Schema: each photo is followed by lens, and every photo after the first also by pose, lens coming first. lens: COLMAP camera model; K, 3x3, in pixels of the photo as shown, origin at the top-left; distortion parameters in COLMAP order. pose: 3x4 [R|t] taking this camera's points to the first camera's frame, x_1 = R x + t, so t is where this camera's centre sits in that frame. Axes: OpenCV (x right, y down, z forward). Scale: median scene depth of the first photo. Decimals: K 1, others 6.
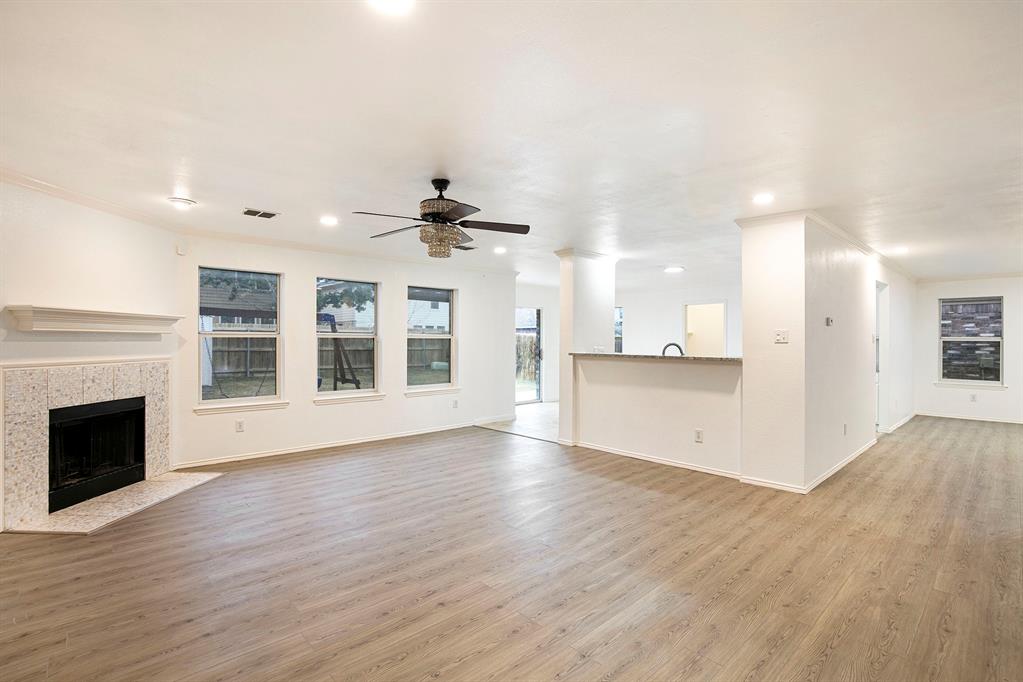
lens RADIAL K [[506.7, 0, 513.0], [0, 506.7, 344.4], [0, 0, 1]] dist [-0.017707, -0.000902]
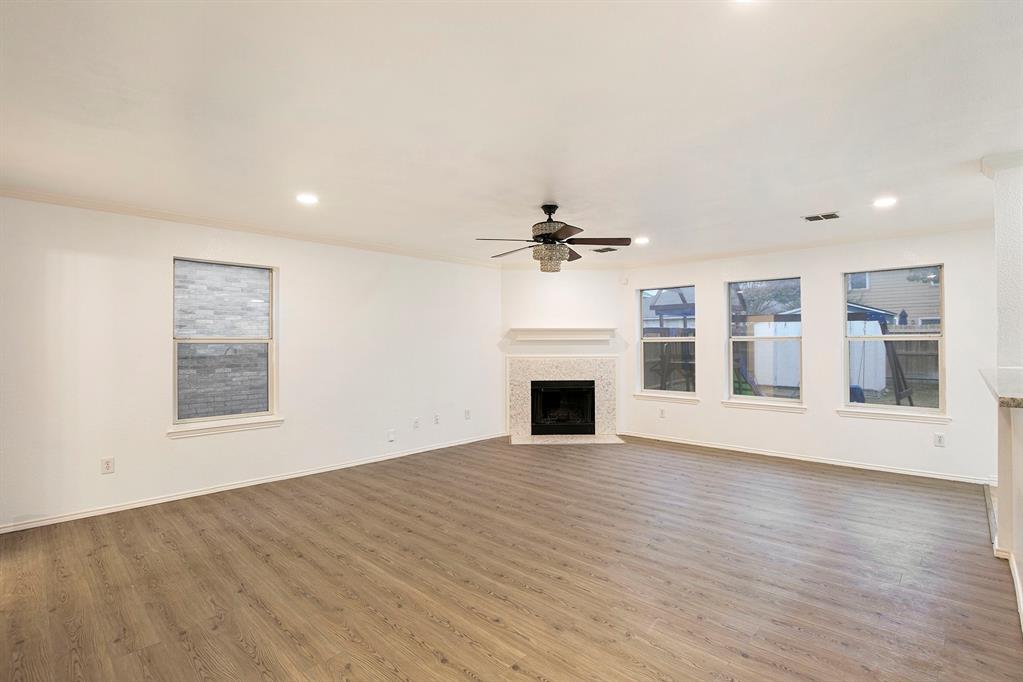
lens RADIAL K [[477.4, 0, 514.8], [0, 477.4, 337.3], [0, 0, 1]] dist [-0.025801, 0.002357]
pose [[0.039595, -0.018420, -0.999046, 0.761120], [-0.003454, 0.999822, -0.018571, -0.003352], [0.999210, 0.004186, 0.039524, 0.706375]]
